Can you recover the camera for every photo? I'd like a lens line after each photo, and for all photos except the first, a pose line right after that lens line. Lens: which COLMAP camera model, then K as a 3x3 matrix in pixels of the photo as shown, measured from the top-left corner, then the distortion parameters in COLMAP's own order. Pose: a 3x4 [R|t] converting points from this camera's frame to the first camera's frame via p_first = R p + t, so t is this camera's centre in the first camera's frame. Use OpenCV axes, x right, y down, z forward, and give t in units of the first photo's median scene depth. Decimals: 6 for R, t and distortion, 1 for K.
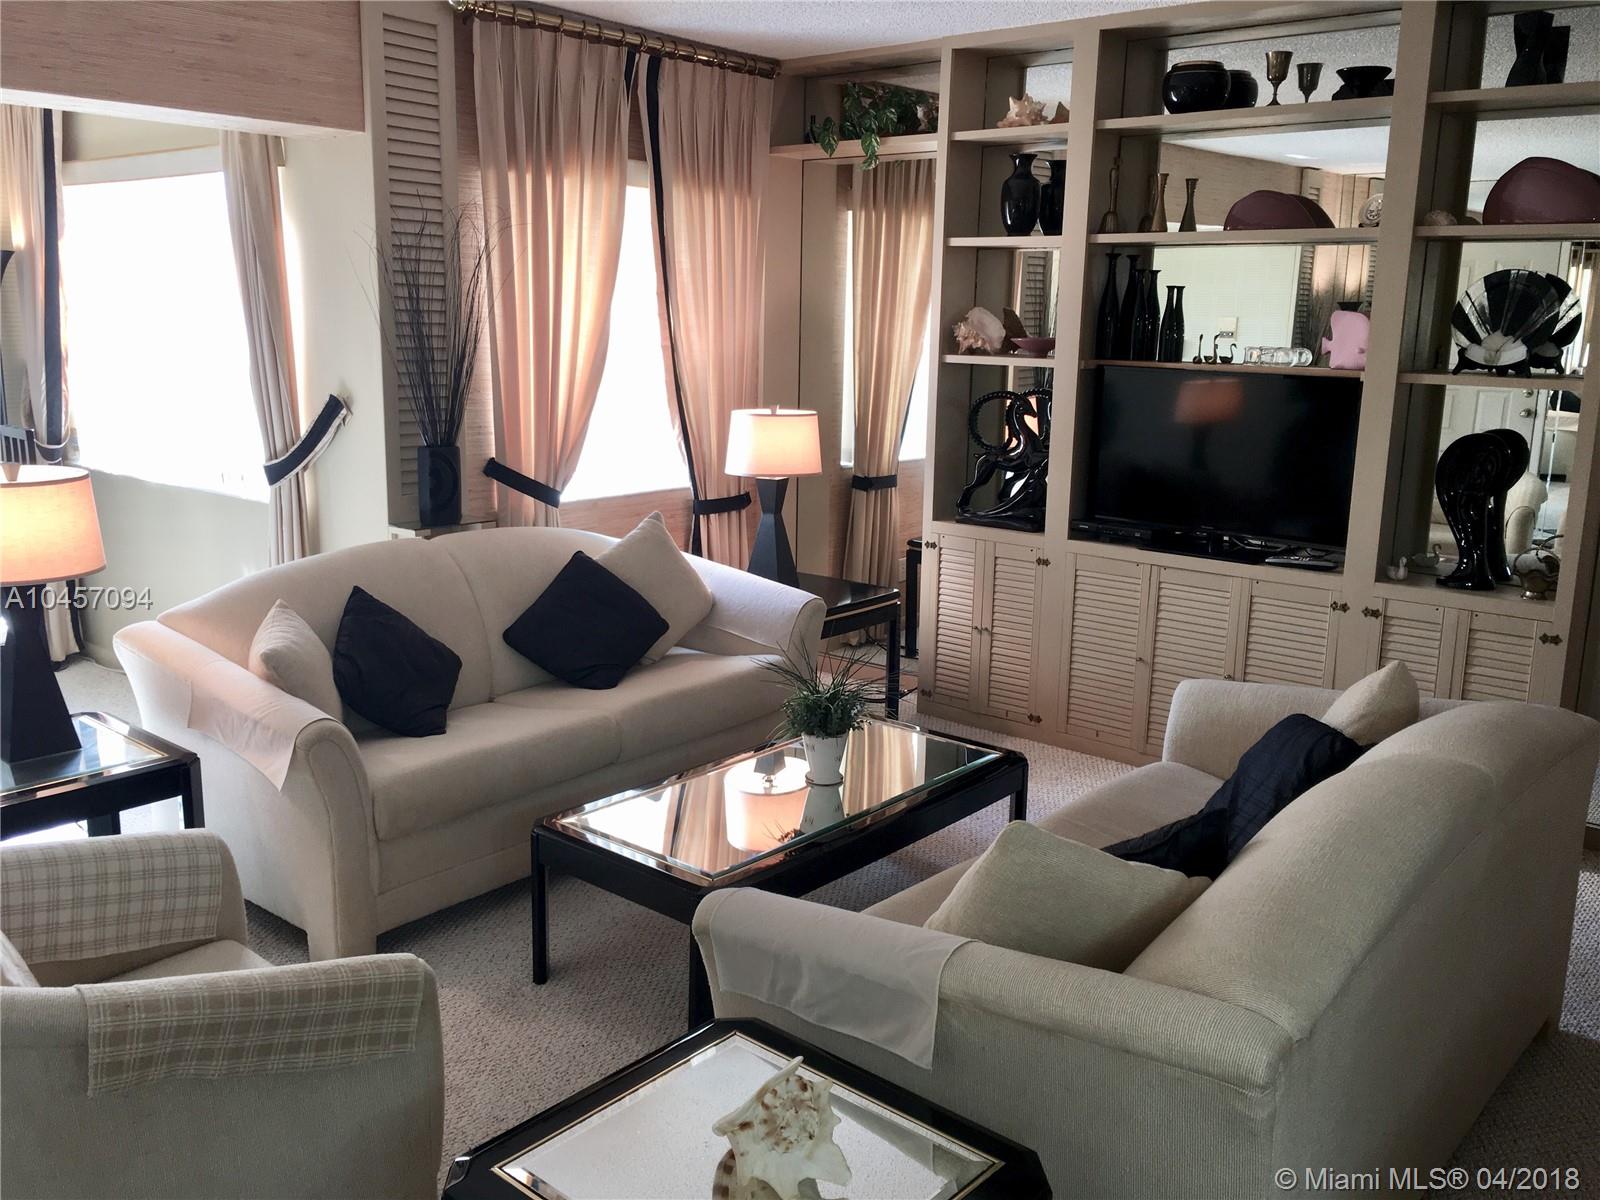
lens RADIAL K [[1365.6, 0, 793.5], [0, 1365.6, 593.5], [0, 0, 1]] dist [0.063557, -0.067428]
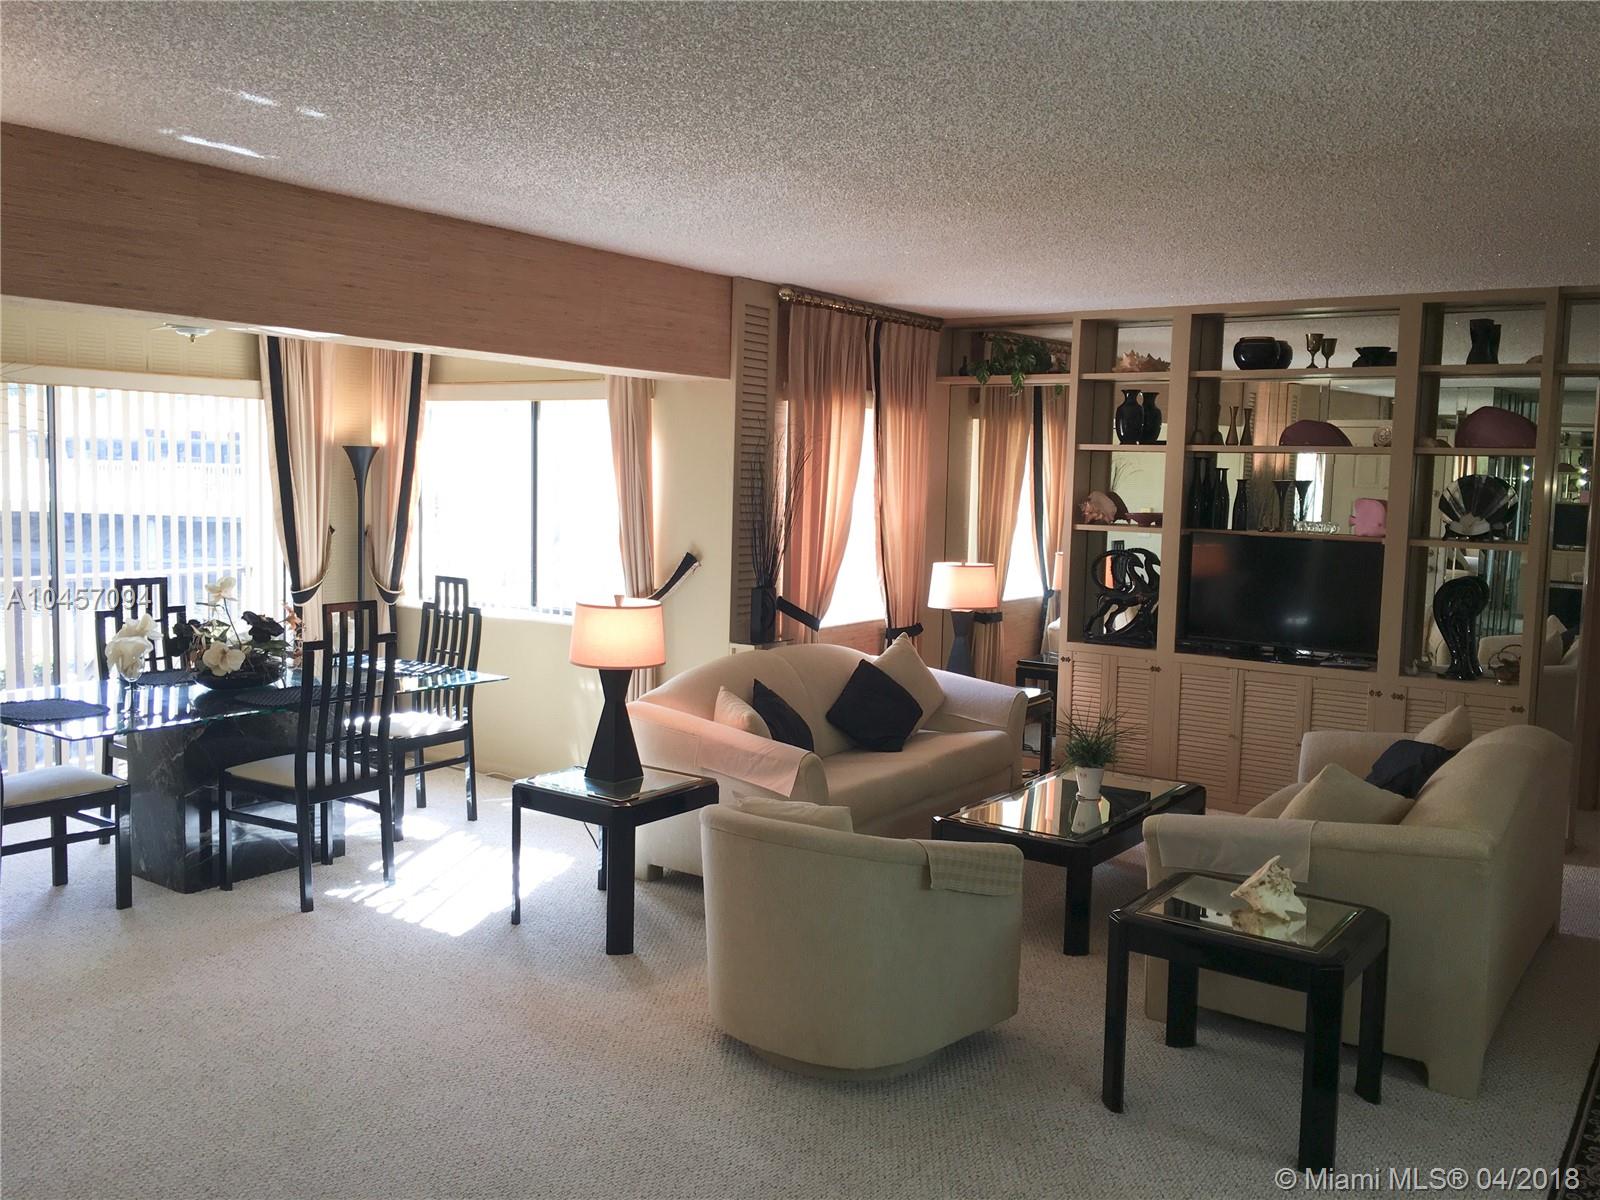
lens RADIAL K [[1365.6, 0, 789.9], [0, 1365.6, 590.2], [0, 0, 1]] dist [0.063557, -0.067428]
pose [[0.995920, -0.001485, 0.090228, -0.337145], [0.011895, 0.993300, -0.114946, 0.057151], [-0.089453, 0.115551, 0.989265, -0.396961]]
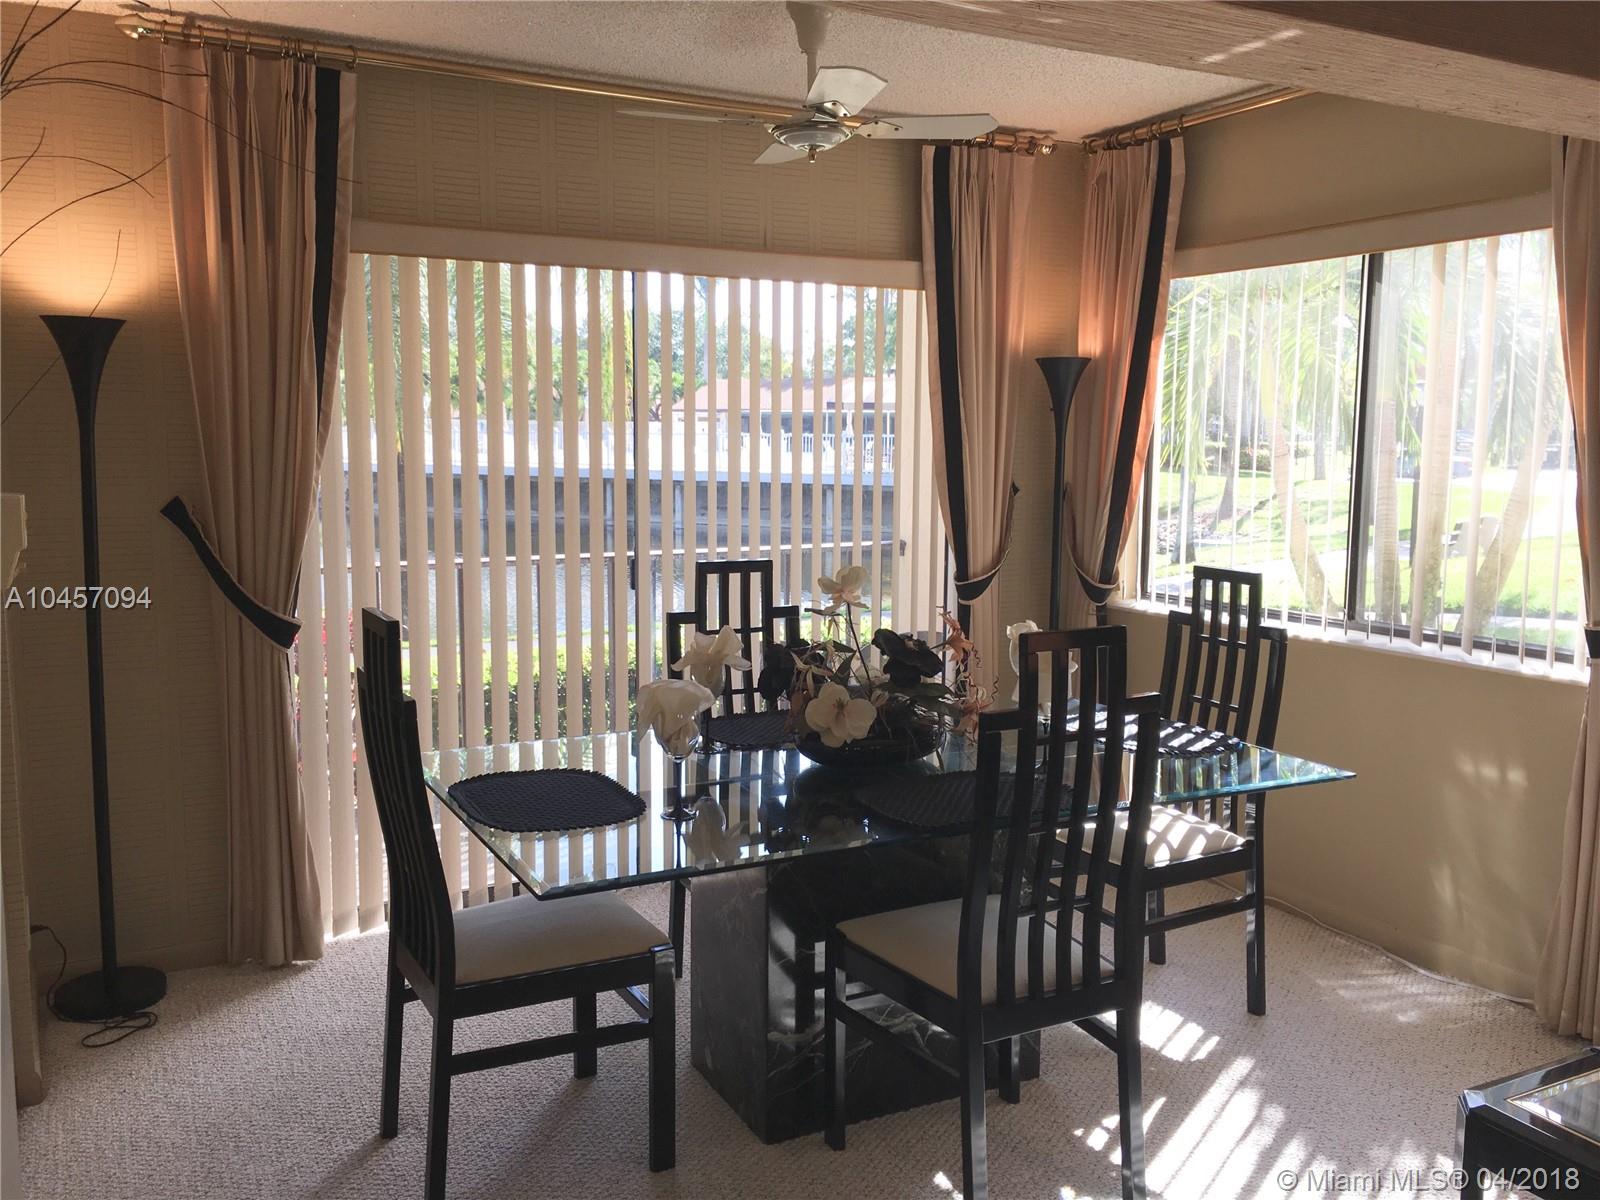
lens RADIAL K [[1365.6, 0, 794.3], [0, 1365.6, 594.6], [0, 0, 1]] dist [0.063557, -0.067428]
pose [[0.931393, 0.029980, -0.362778, -0.495889], [-0.062454, 0.994986, -0.078117, -0.028173], [0.358617, 0.095415, 0.928596, 0.187378]]
